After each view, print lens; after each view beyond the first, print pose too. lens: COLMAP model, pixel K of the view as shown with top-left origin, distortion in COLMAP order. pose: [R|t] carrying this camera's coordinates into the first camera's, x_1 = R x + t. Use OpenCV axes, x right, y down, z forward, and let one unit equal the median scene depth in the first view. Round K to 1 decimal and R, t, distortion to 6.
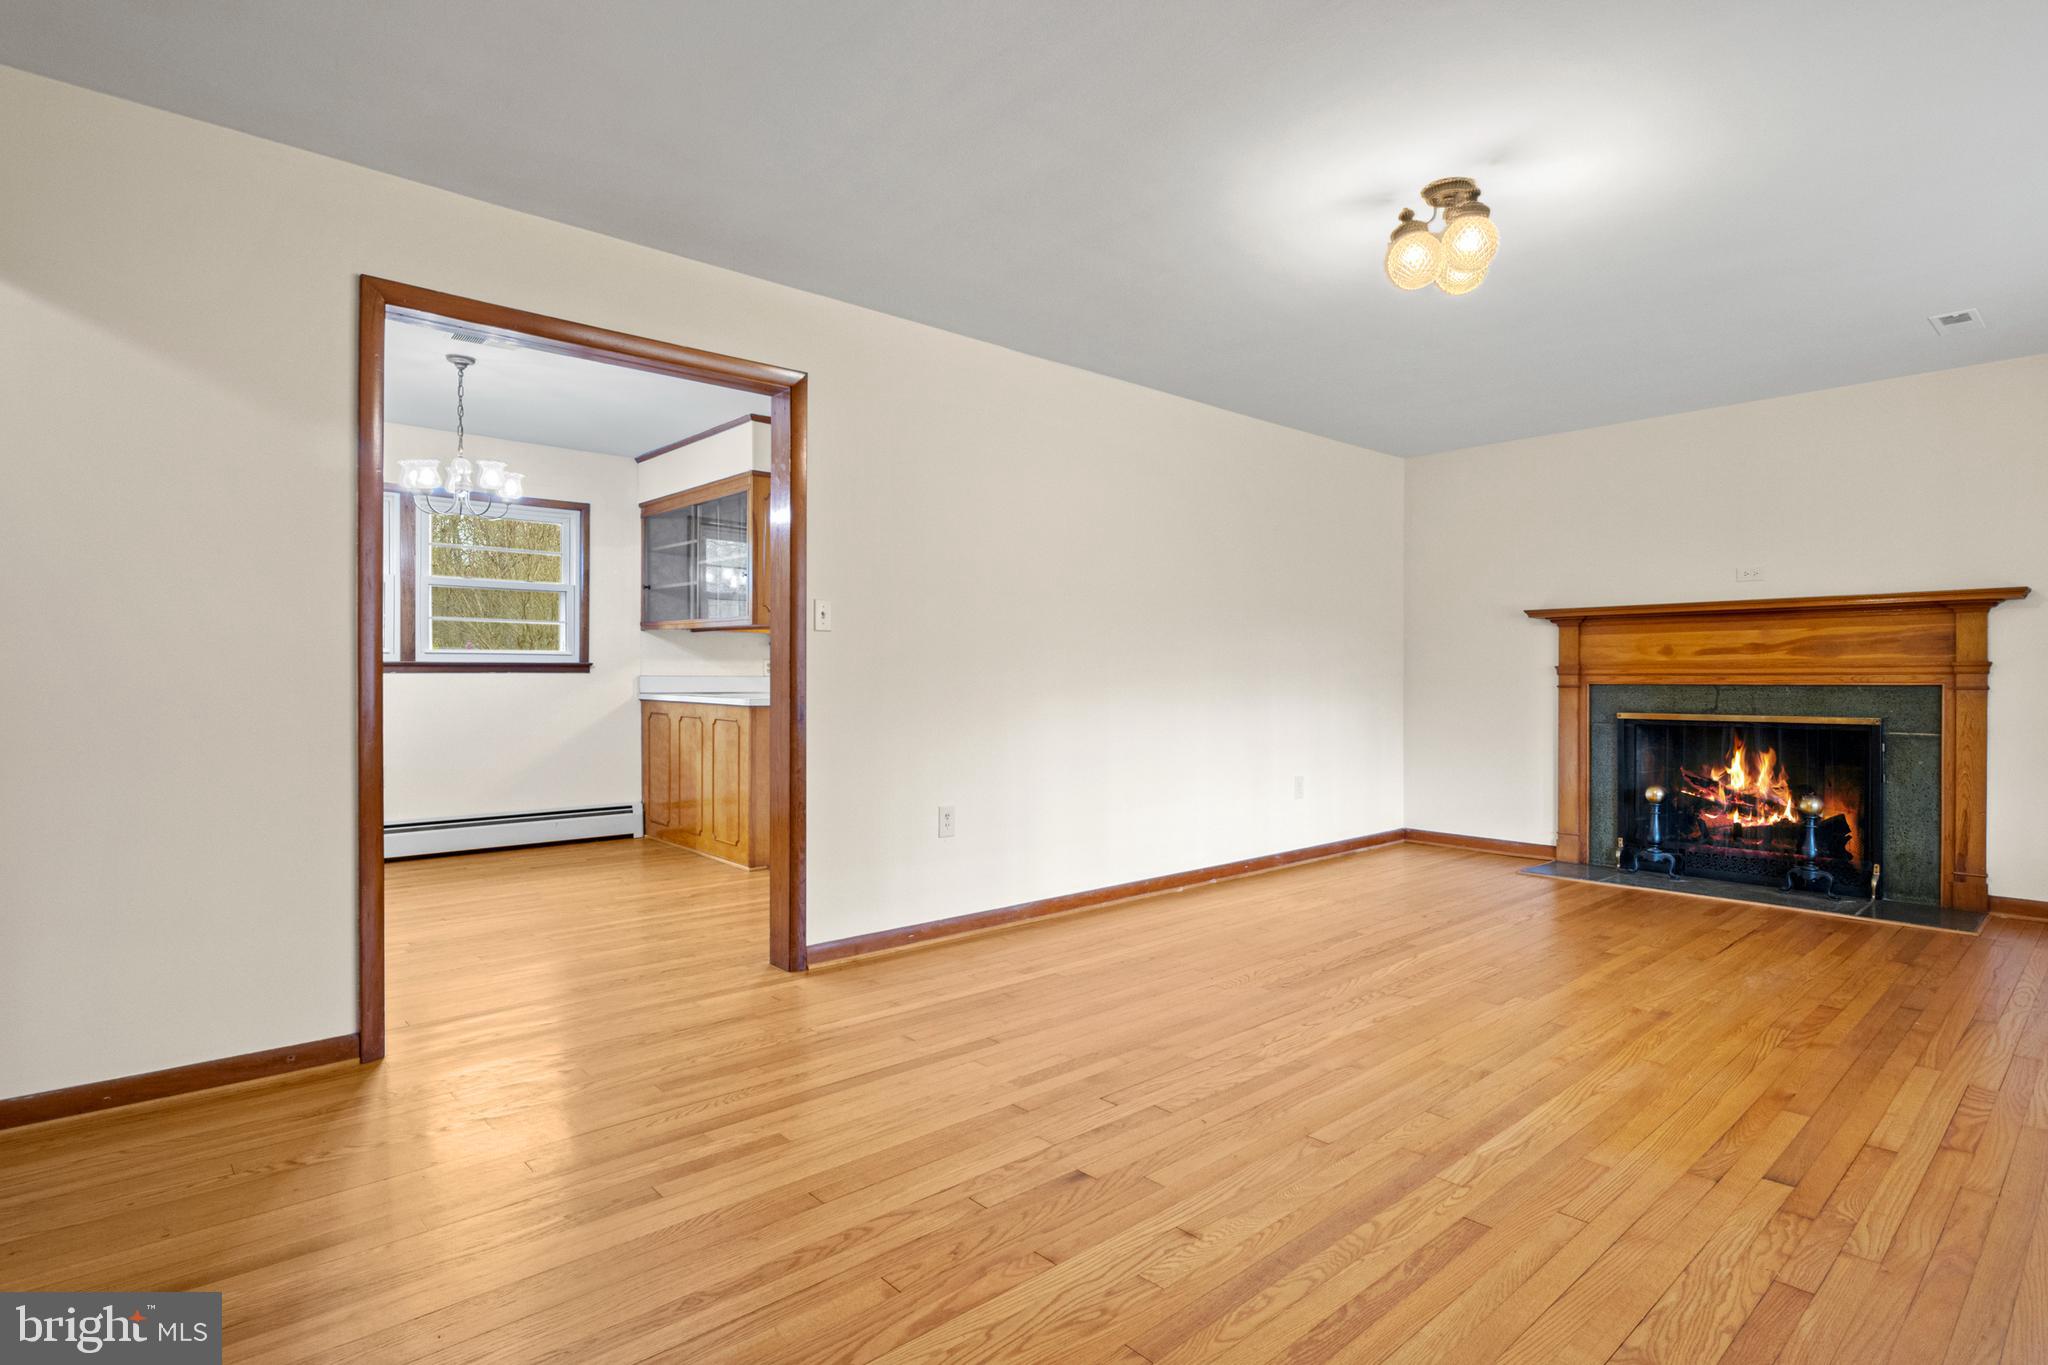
lens RADIAL K [[1011.4, 0, 1029.3], [0, 1011.4, 674.2], [0, 0, 1]] dist [-0.008830, 0.000404]
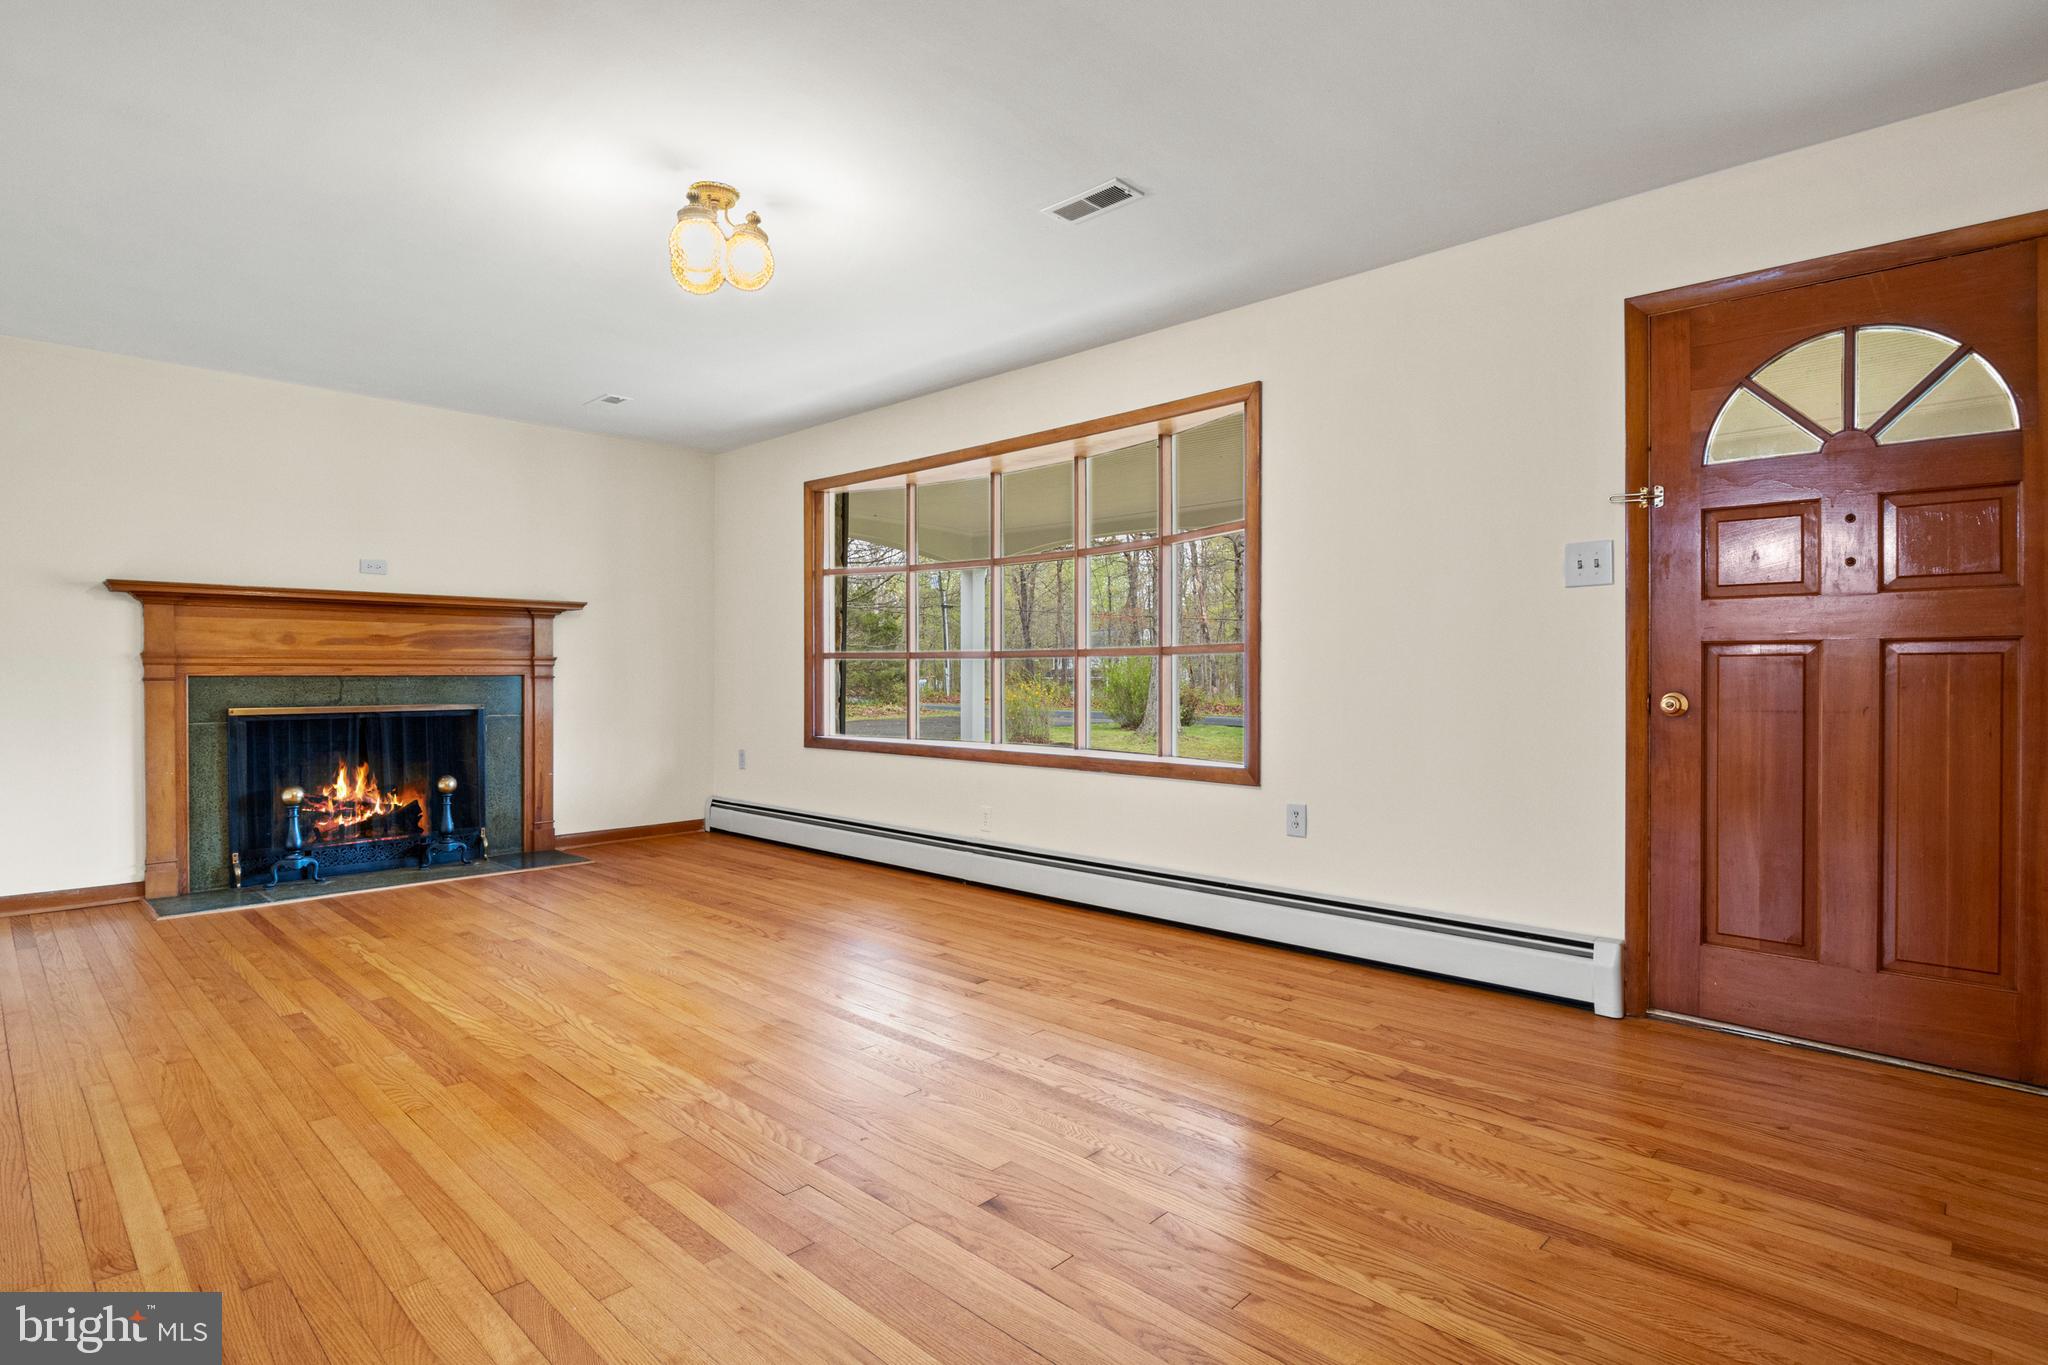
lens RADIAL K [[1029.1, 0, 1014.9], [0, 1029.1, 681.3], [0, 0, 1]] dist [-0.013628, -0.000002]
pose [[-0.059105, -0.010532, 0.998196, -0.346362], [-0.004410, 0.999937, 0.010289, 0.002698], [-0.998242, -0.003793, -0.059147, 0.405235]]
